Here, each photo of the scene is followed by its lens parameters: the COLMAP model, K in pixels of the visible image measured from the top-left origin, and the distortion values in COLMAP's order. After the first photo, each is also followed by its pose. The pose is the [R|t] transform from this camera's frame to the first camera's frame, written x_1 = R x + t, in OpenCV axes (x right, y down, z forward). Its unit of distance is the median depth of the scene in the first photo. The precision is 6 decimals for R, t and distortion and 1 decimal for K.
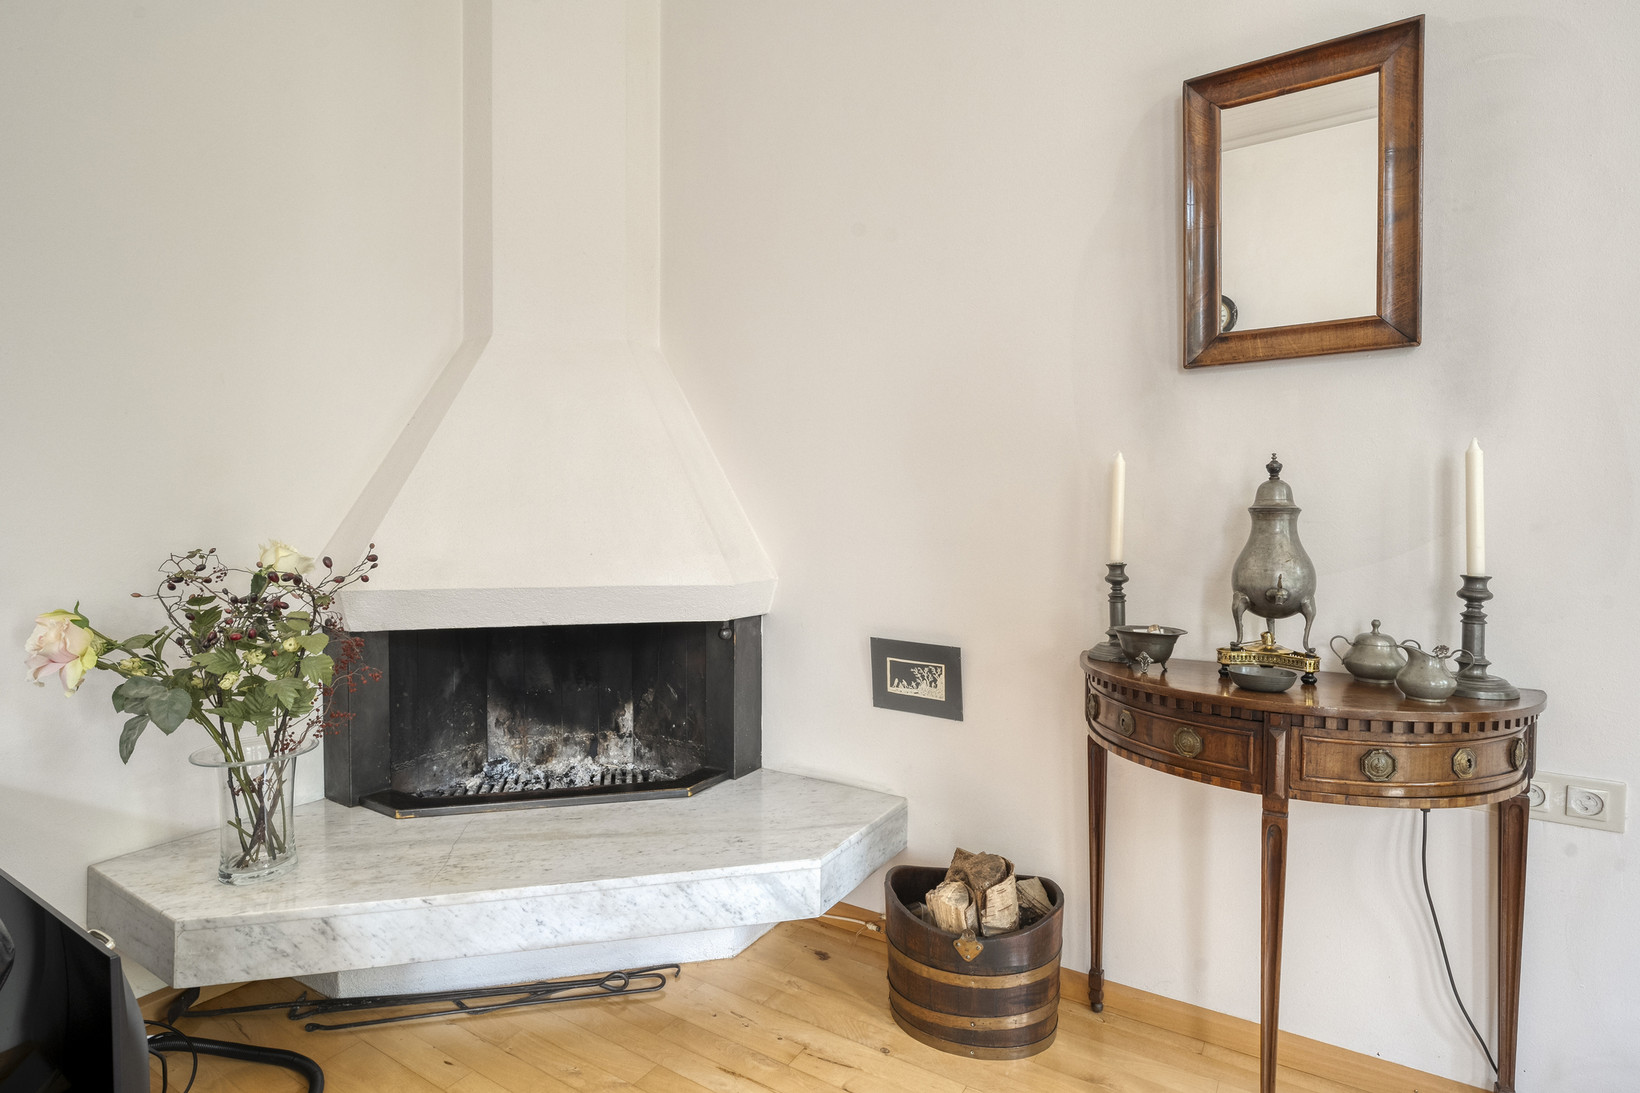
lens RADIAL K [[794.5, 0, 820.0], [0, 794.5, 530.9], [0, 0, 1]] dist [-0.002539, -0.000245]
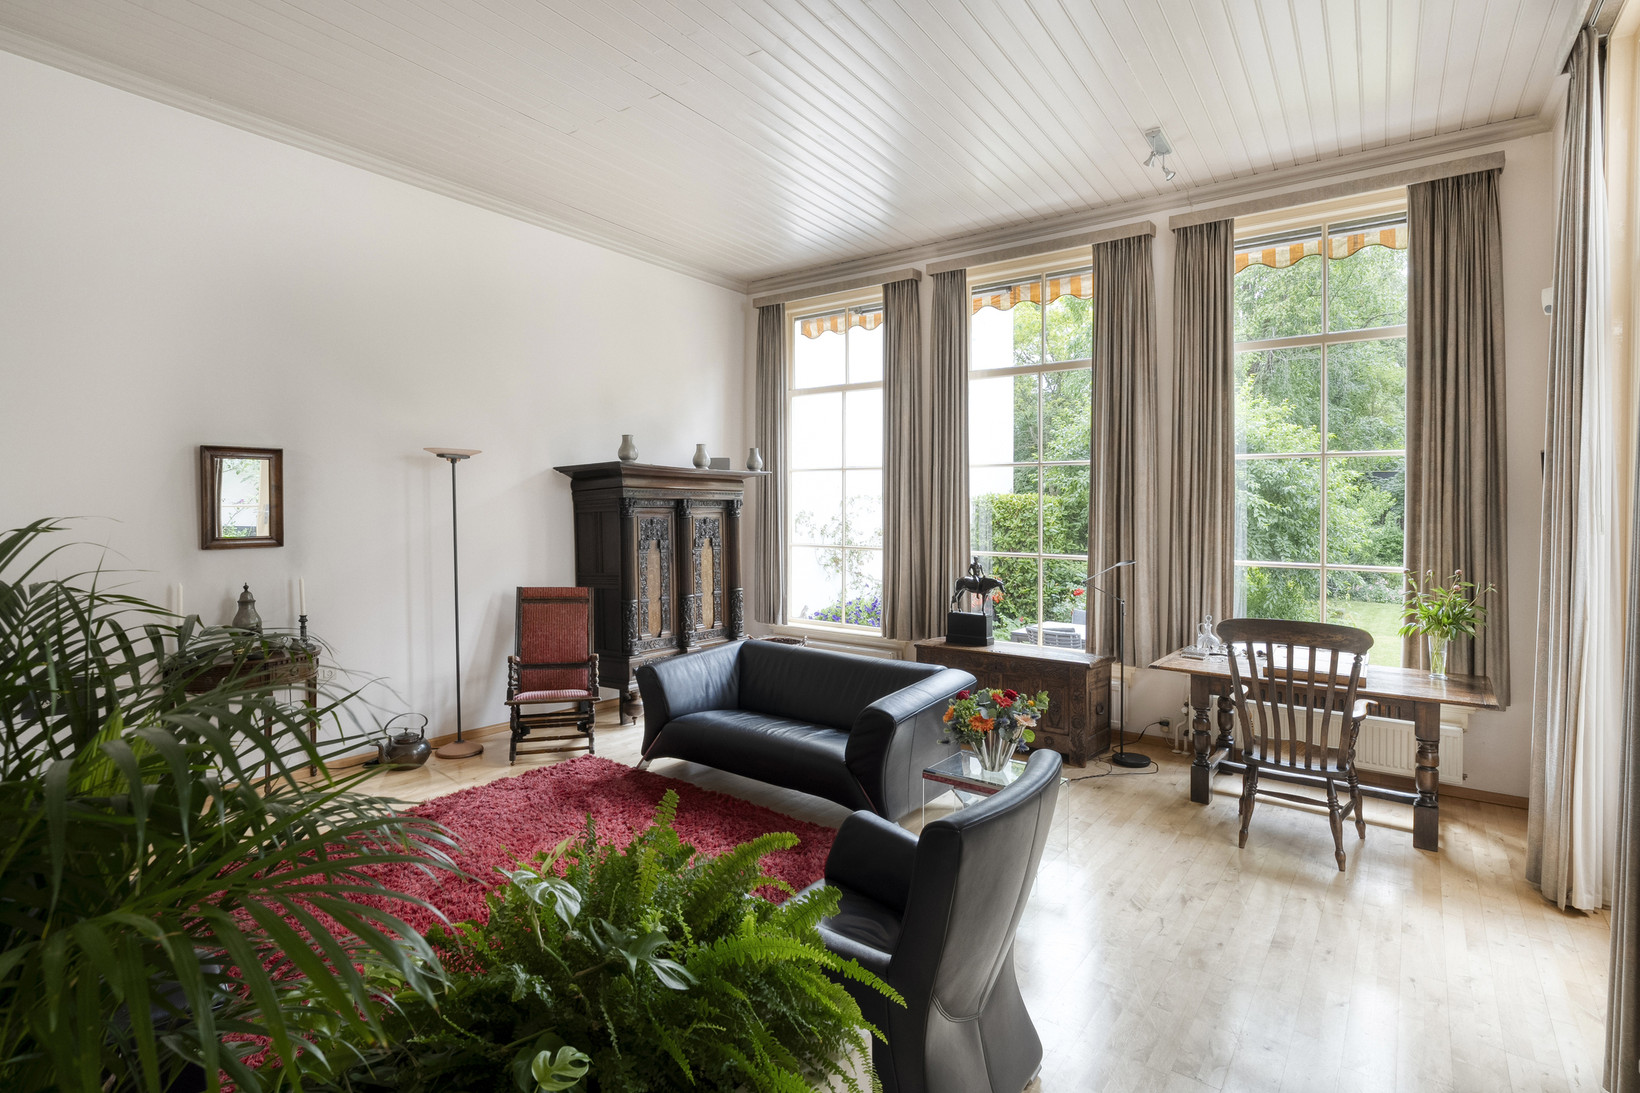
lens RADIAL K [[794.5, 0, 820.0], [0, 794.5, 530.9], [0, 0, 1]] dist [-0.002539, -0.000245]
pose [[0.060282, -0.020821, 0.997964, -1.289308], [0.021112, 0.999585, 0.019580, -0.171046], [-0.997958, 0.019889, 0.060697, -0.766788]]
